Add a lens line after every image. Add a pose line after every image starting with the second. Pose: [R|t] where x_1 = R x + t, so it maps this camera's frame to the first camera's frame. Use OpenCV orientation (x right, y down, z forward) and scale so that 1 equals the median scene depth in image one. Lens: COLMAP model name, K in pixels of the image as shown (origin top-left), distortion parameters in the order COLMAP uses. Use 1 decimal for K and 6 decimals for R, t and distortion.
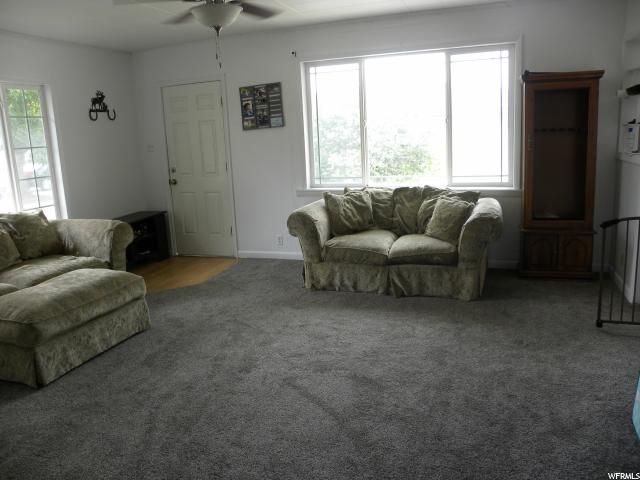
lens RADIAL K [[485.9, 0, 320.0], [0, 485.9, 240.0], [0, 0, 1]] dist [-0.156858, 0.099093]
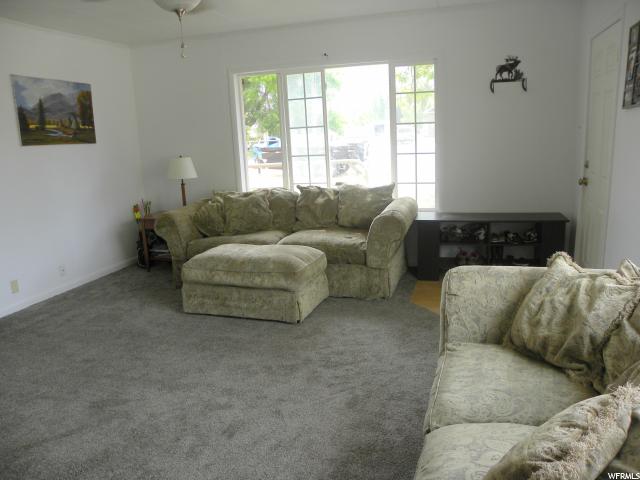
lens RADIAL K [[485.9, 0, 320.0], [0, 485.9, 240.0], [0, 0, 1]] dist [-0.156858, 0.099093]
pose [[0.060710, 0.267664, -0.961598, 0.510711], [-0.174965, 0.951312, 0.253755, -0.221432], [0.982701, 0.152841, 0.104586, 0.870802]]
